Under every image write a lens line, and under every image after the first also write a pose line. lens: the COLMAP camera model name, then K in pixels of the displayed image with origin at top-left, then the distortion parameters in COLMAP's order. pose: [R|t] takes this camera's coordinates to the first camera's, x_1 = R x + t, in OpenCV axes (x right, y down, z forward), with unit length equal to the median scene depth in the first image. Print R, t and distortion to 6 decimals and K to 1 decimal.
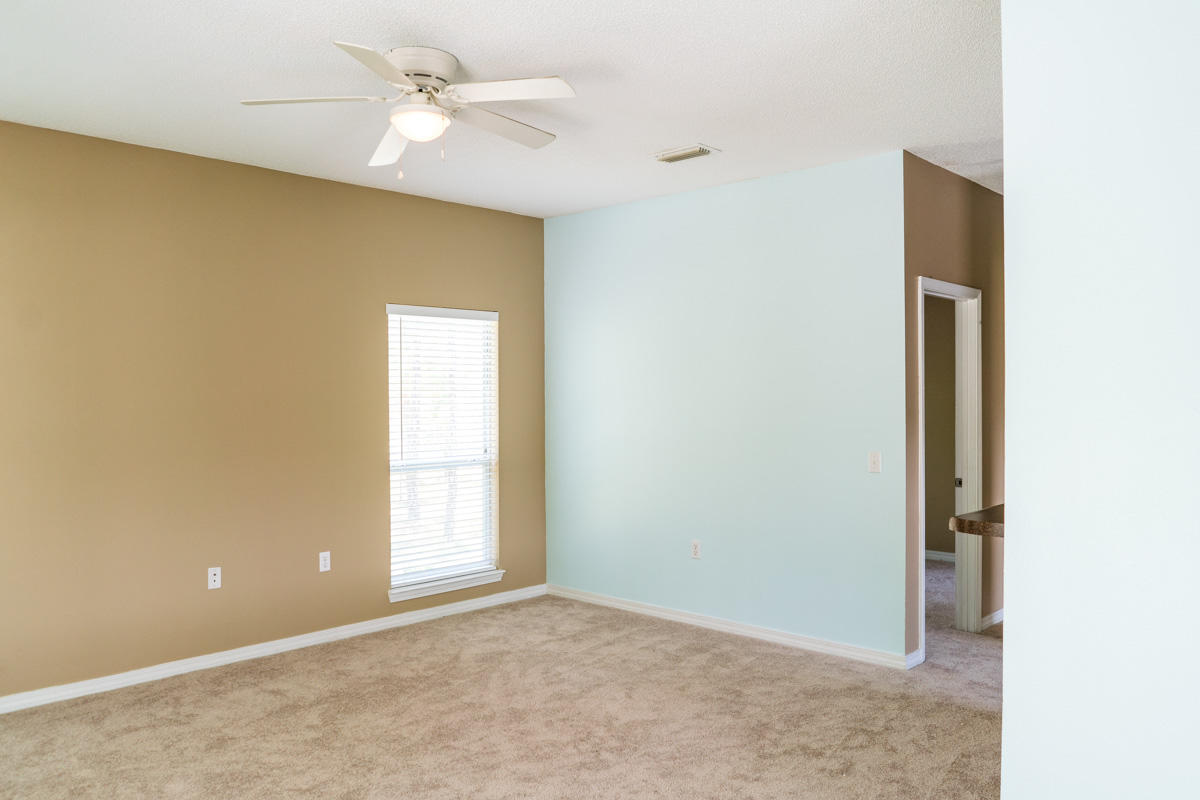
lens RADIAL K [[928.8, 0, 600.9], [0, 928.8, 403.2], [0, 0, 1]] dist [-0.011929, -0.002731]
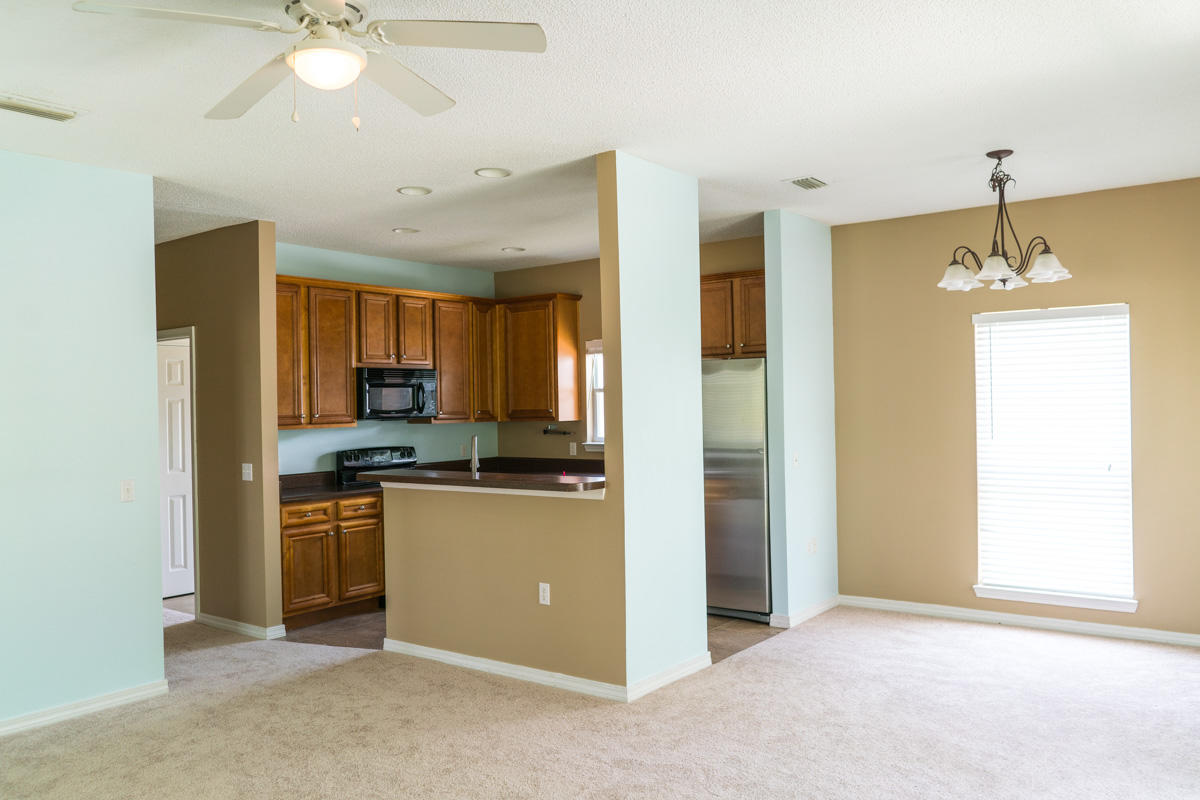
lens RADIAL K [[928.8, 0, 592.4], [0, 928.8, 396.0], [0, 0, 1]] dist [-0.011929, -0.002731]
pose [[-0.097747, 0.014718, 0.995102, -0.732539], [0.035442, 0.999308, -0.011298, -0.006154], [-0.994580, 0.034164, -0.098201, 0.640617]]
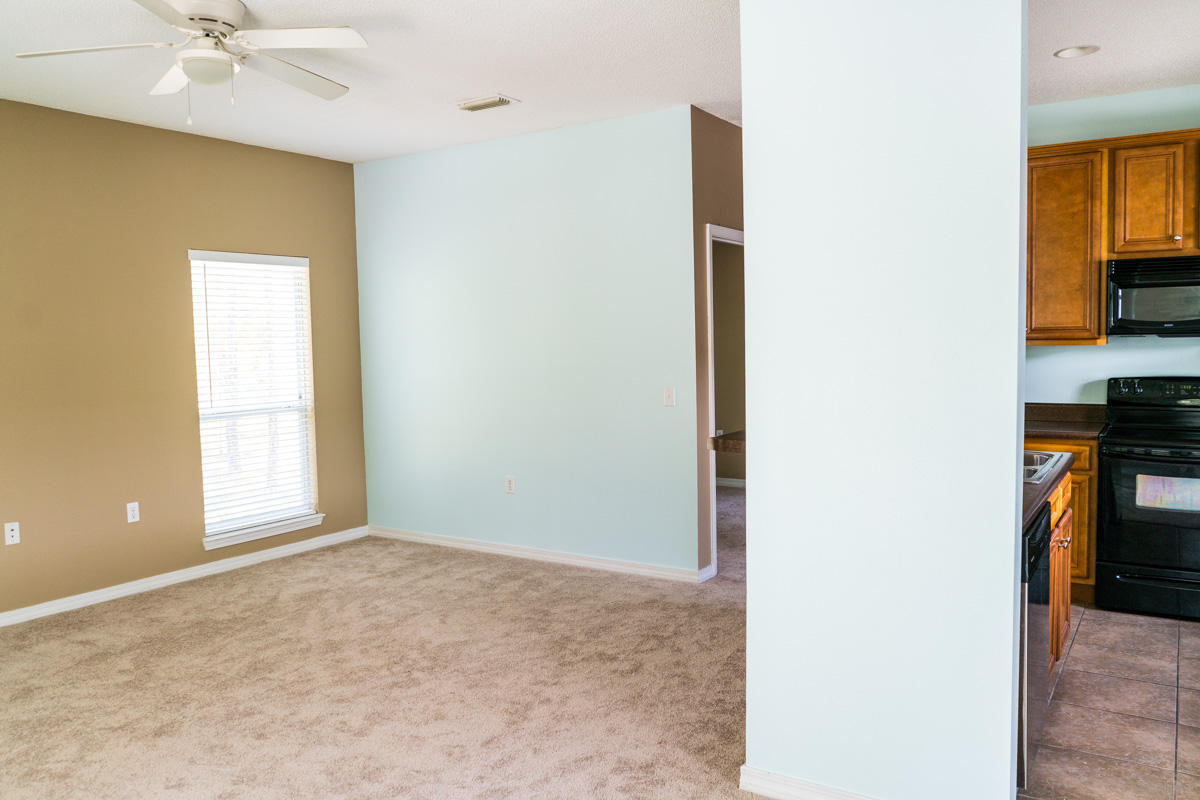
lens RADIAL K [[928.8, 0, 599.8], [0, 928.8, 401.2], [0, 0, 1]] dist [-0.011929, -0.002731]
pose [[0.984691, -0.028126, 0.172025, 0.029100], [0.018499, 0.998185, 0.057313, 0.005722], [-0.173325, -0.053253, 0.983424, -0.056660]]
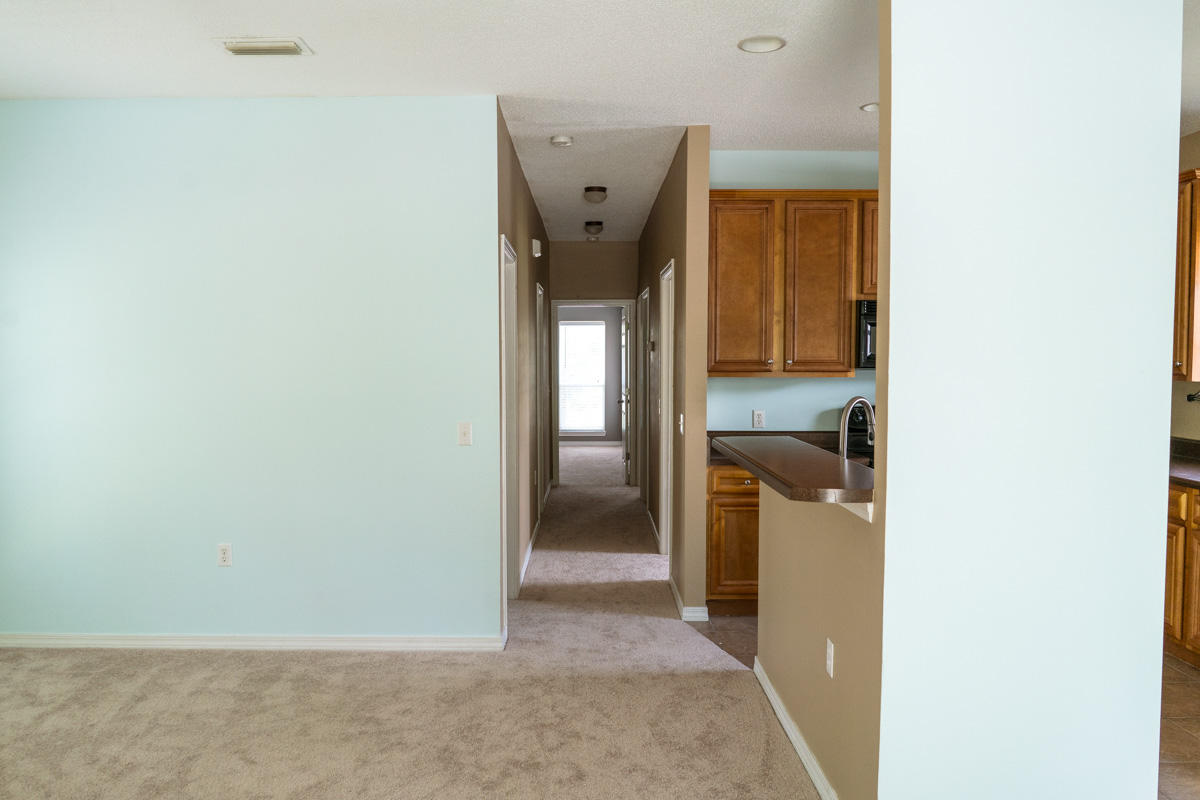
lens RADIAL K [[928.8, 0, 582.1], [0, 928.8, 403.5], [0, 0, 1]] dist [-0.011929, -0.002731]
pose [[0.738663, -0.028888, 0.673456, -0.247012], [0.008219, 0.999393, 0.033855, 0.003588], [-0.674025, -0.019472, 0.738452, 0.253445]]
